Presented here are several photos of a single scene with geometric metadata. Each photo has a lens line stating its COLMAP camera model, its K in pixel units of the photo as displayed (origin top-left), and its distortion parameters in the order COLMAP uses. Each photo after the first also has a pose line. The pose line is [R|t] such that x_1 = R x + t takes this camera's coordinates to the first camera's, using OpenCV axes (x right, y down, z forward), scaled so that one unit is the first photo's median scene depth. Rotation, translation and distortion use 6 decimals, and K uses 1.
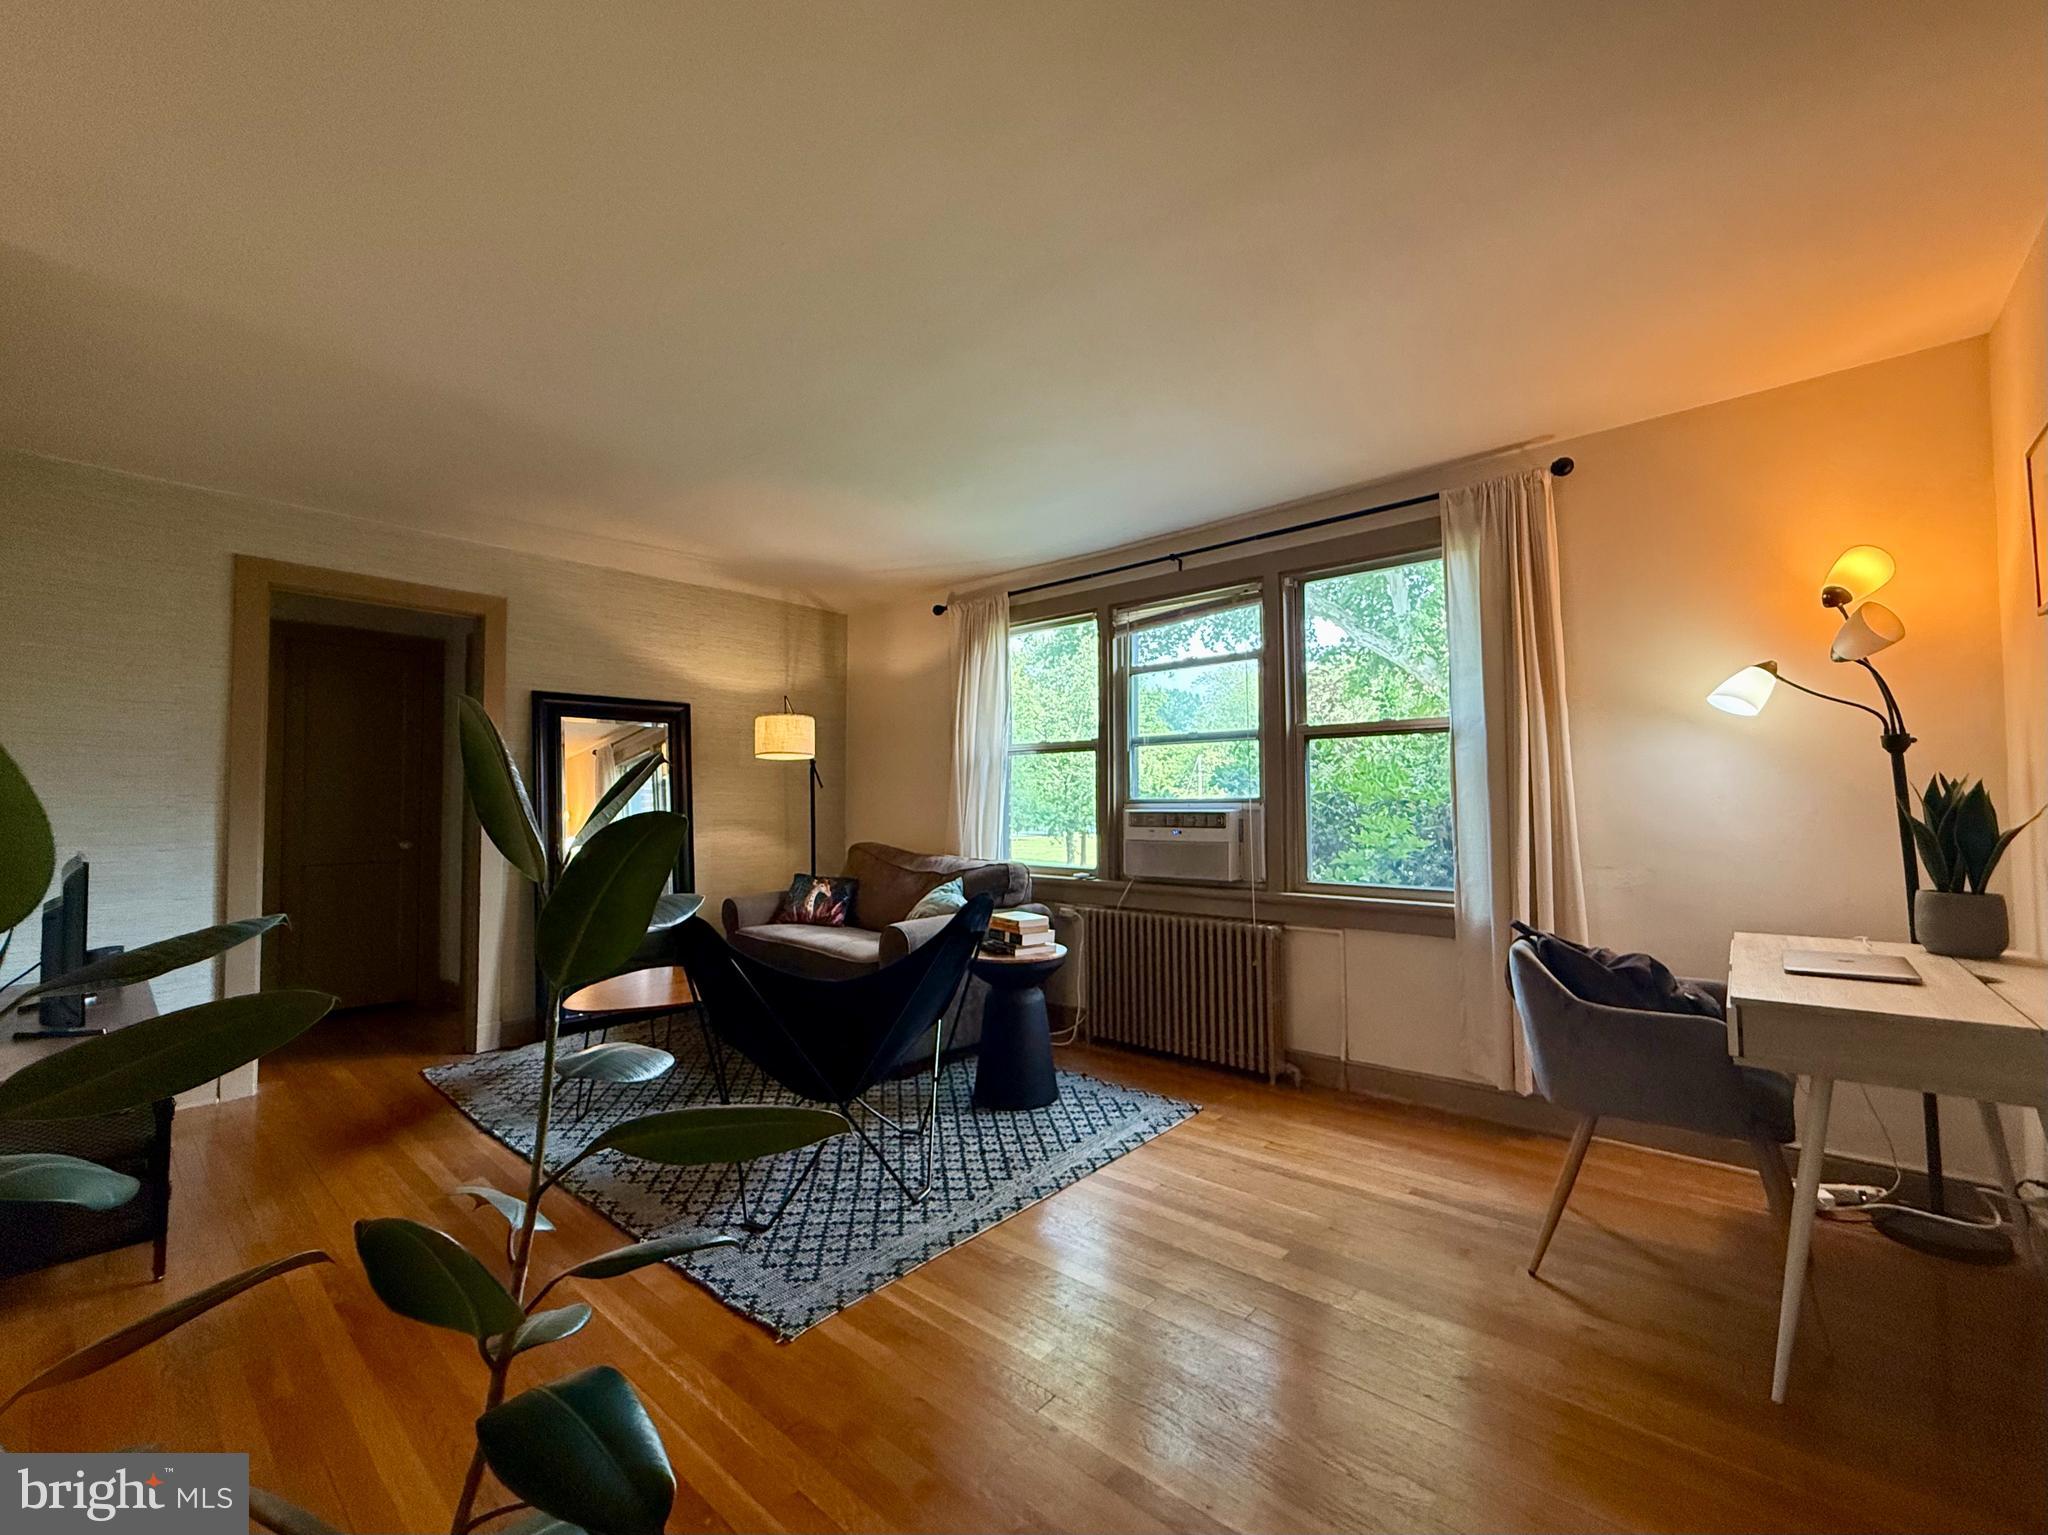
lens RADIAL K [[851.4, 0, 1024.0], [0, 851.4, 767.5], [0, 0, 1]] dist [-0.002877, -0.000236]
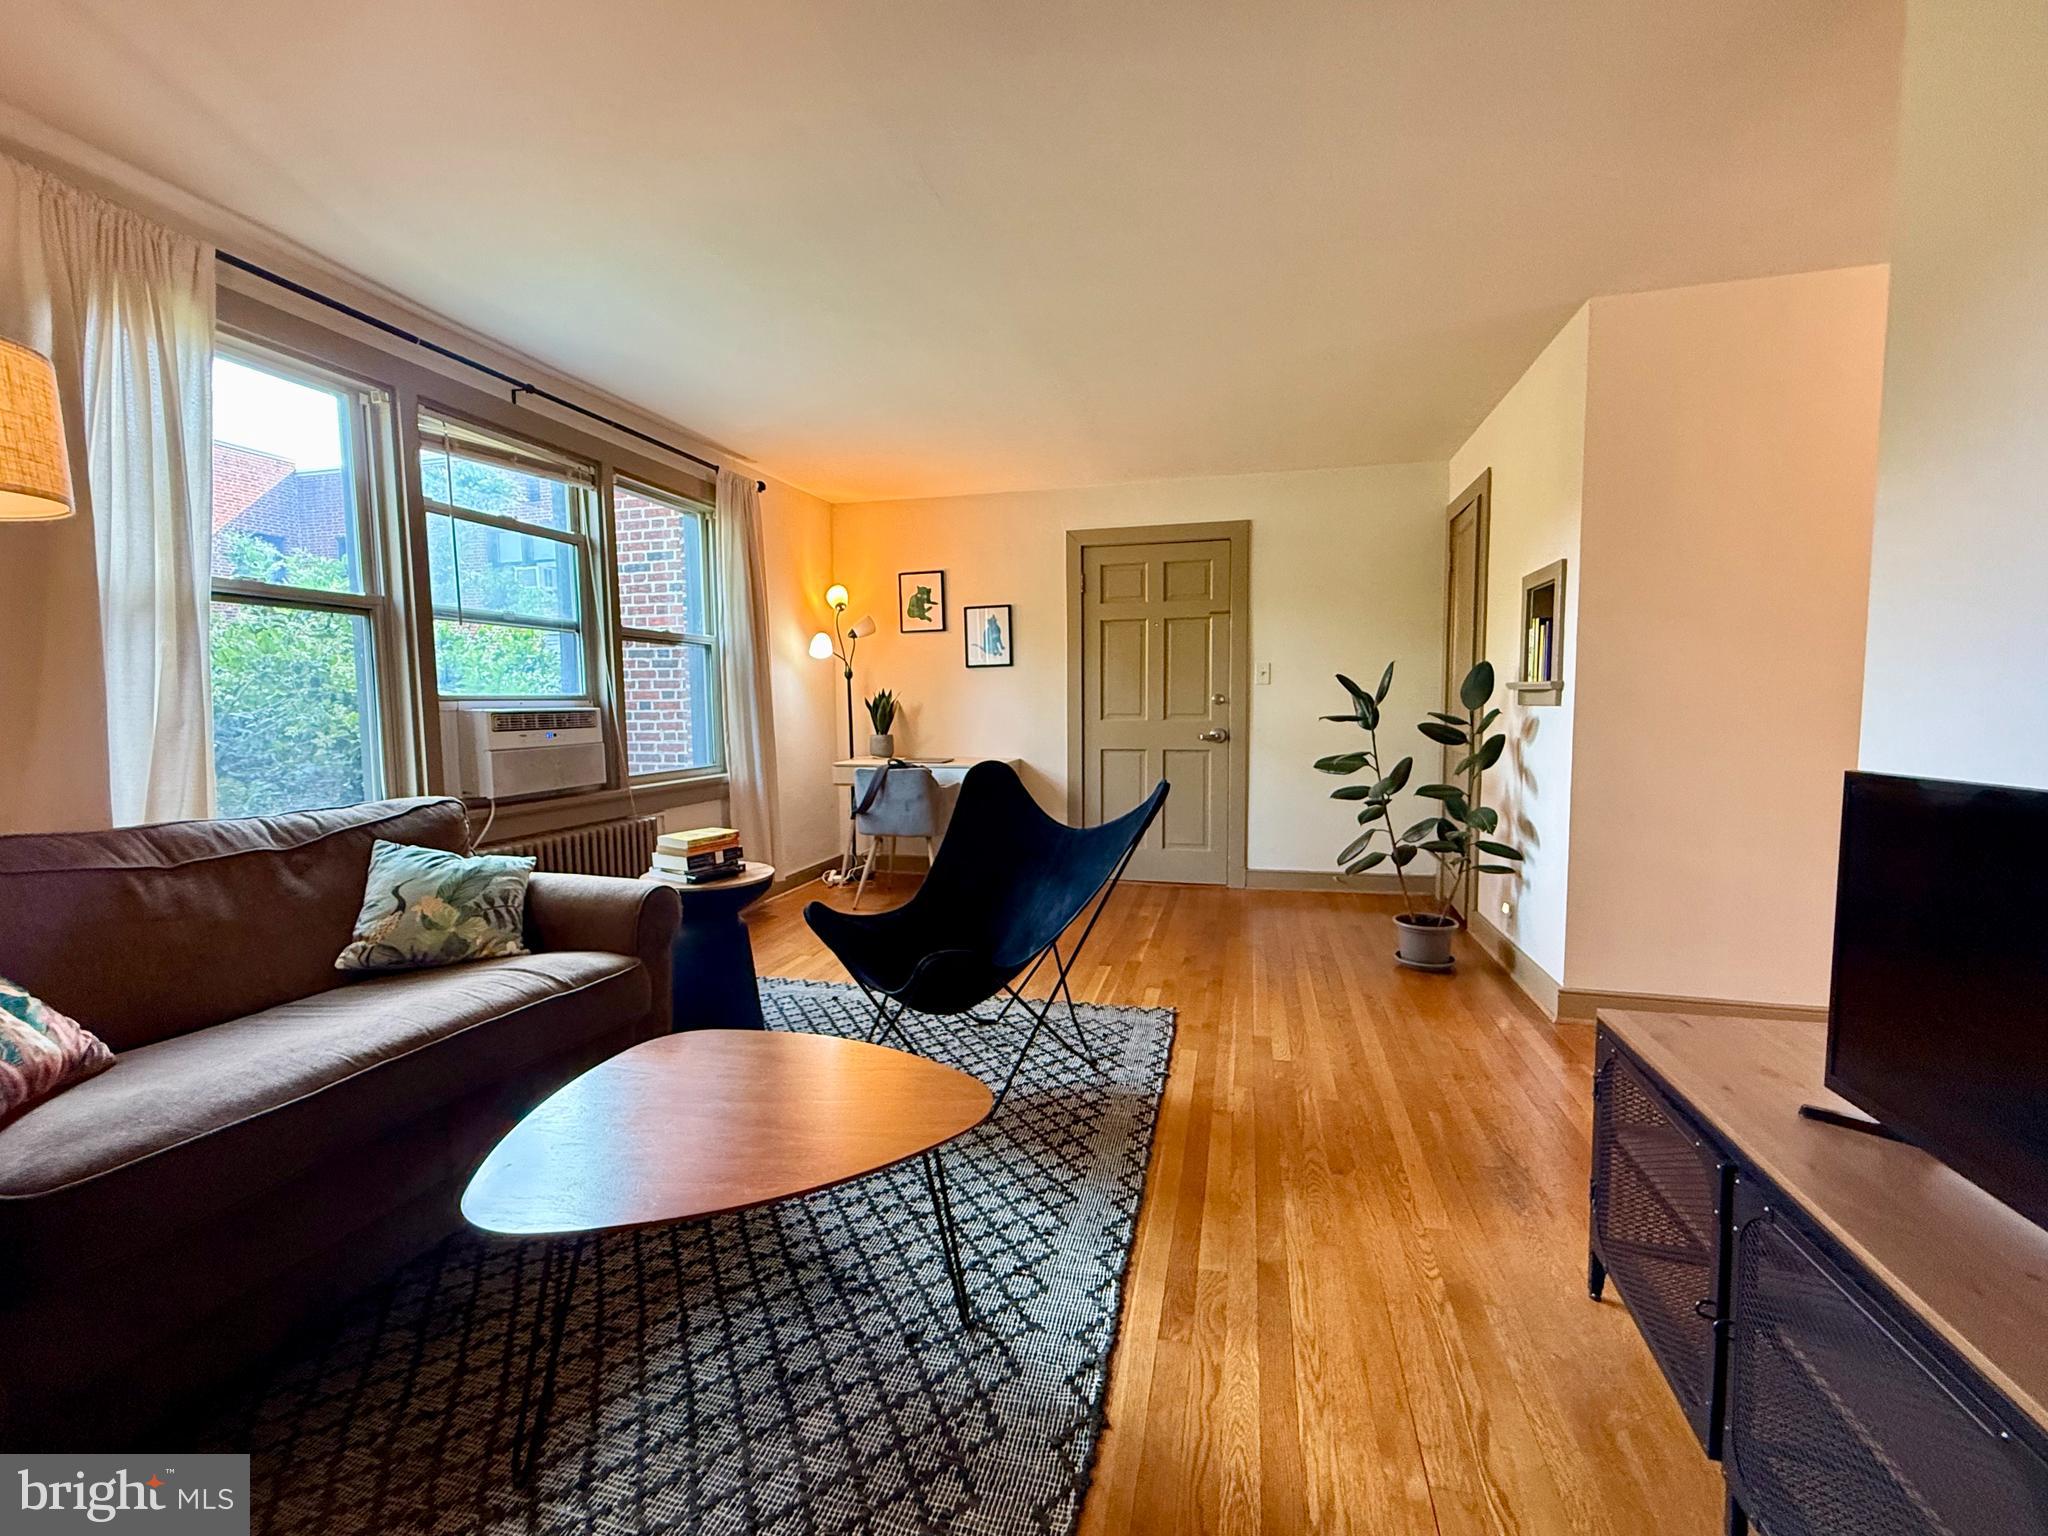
lens RADIAL K [[851.4, 0, 1024.0], [0, 851.4, 768.0], [0, 0, 1]] dist [-0.002877, -0.000236]
pose [[-0.444675, -0.059111, 0.893739, -0.814302], [-0.024446, 0.998249, 0.053861, 0.055414], [-0.895358, 0.002103, -0.445342, 1.011709]]
